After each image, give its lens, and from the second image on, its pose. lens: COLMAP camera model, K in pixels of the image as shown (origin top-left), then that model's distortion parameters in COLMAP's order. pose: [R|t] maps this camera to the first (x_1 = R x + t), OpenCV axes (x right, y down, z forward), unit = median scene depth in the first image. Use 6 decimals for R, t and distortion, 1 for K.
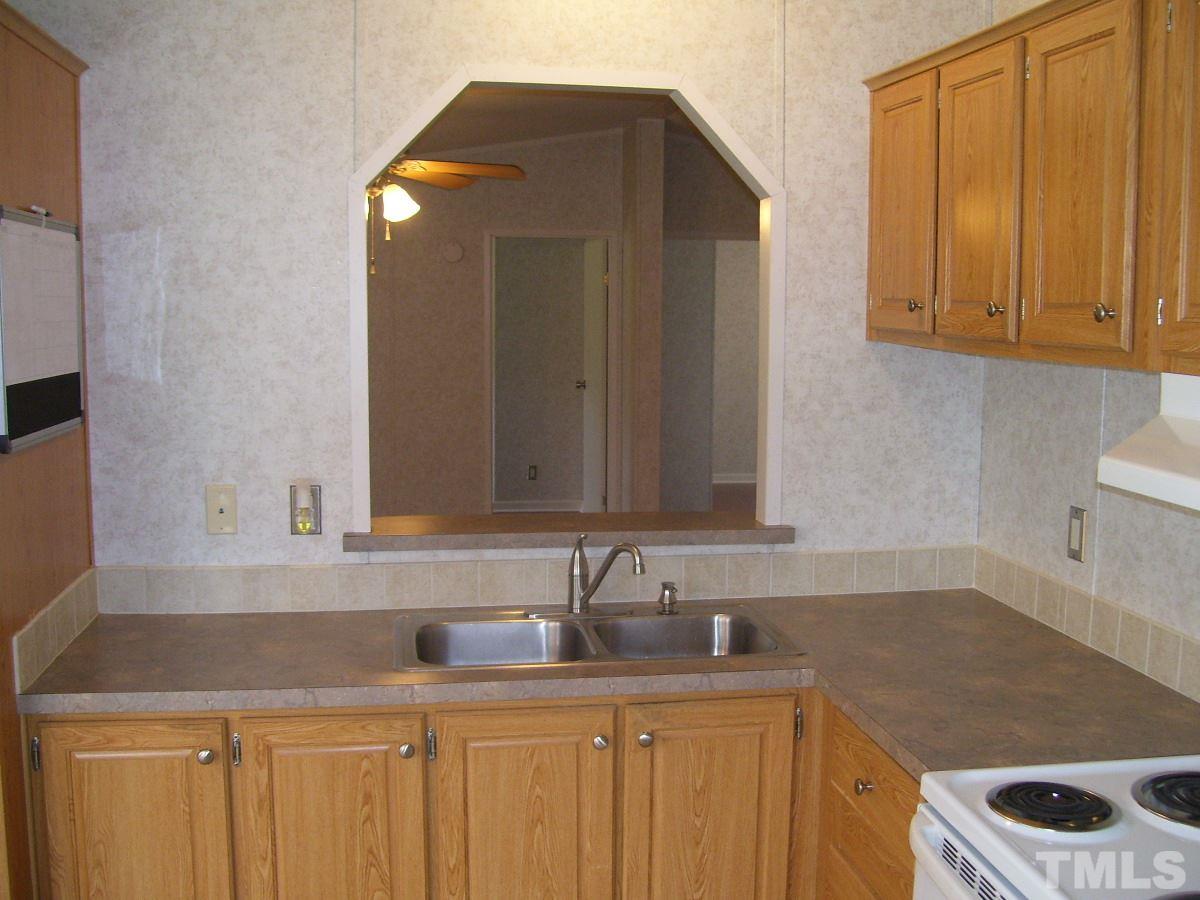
lens RADIAL K [[1307.5, 0, 610.8], [0, 1307.5, 449.8], [0, 0, 1]] dist [-0.128452, 0.000000]
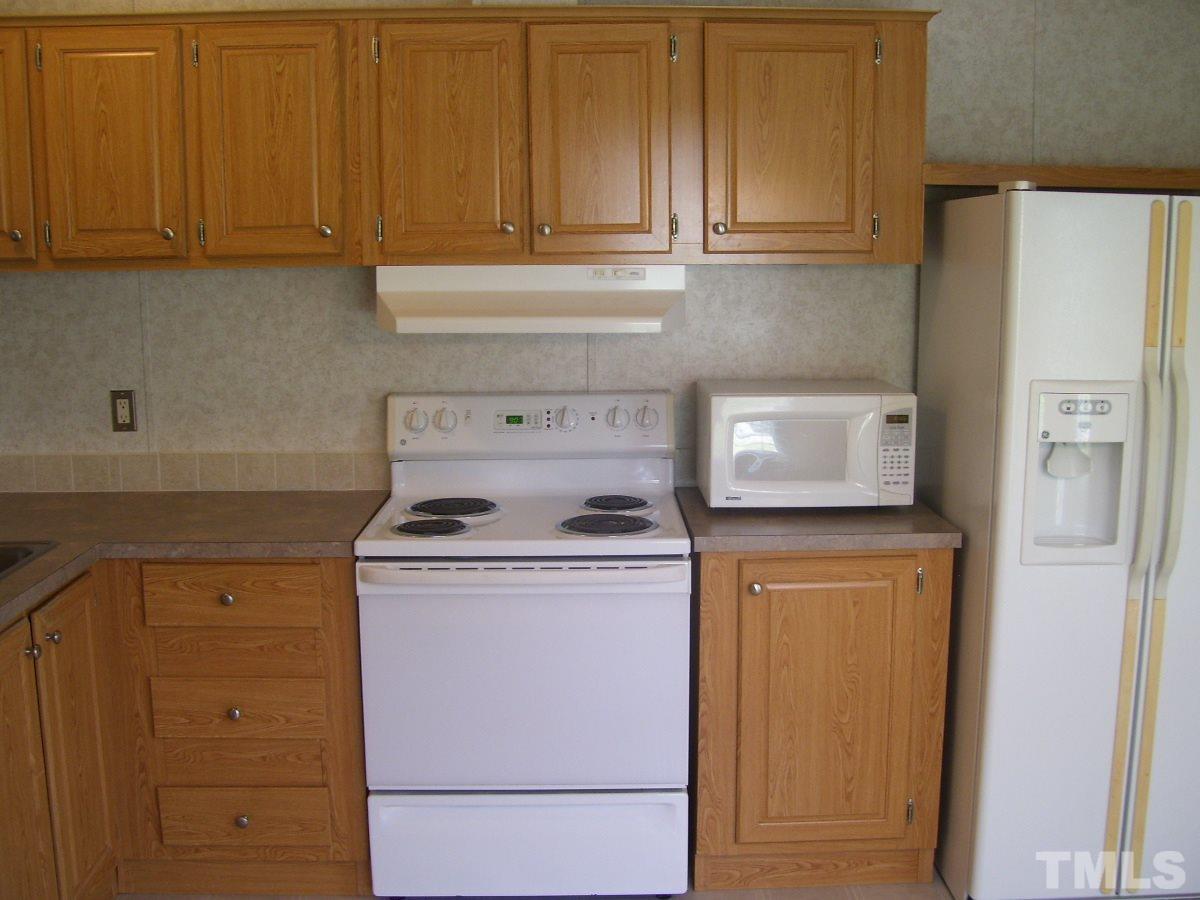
lens RADIAL K [[1307.5, 0, 608.5], [0, 1307.5, 457.7], [0, 0, 1]] dist [-0.128452, 0.000000]
pose [[0.145539, -0.176431, 0.973494, -0.781694], [0.120646, 0.979792, 0.159535, -0.032835], [-0.981969, 0.094230, 0.163884, 0.303514]]
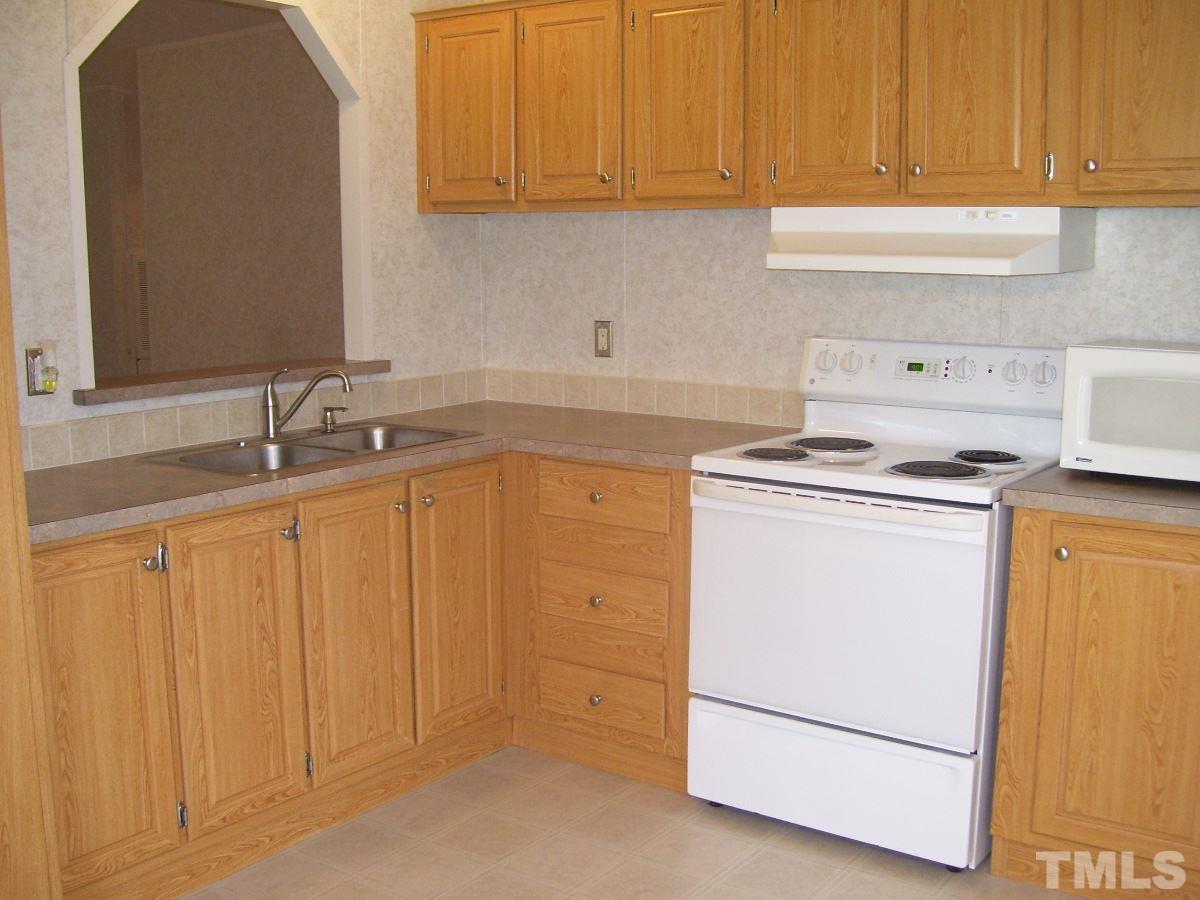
lens RADIAL K [[1307.5, 0, 624.2], [0, 1307.5, 443.4], [0, 0, 1]] dist [-0.128452, 0.000000]
pose [[0.704381, -0.115526, 0.700358, -0.644675], [0.088003, 0.993268, 0.075334, 0.070218], [-0.704346, 0.008570, 0.709805, -0.069732]]
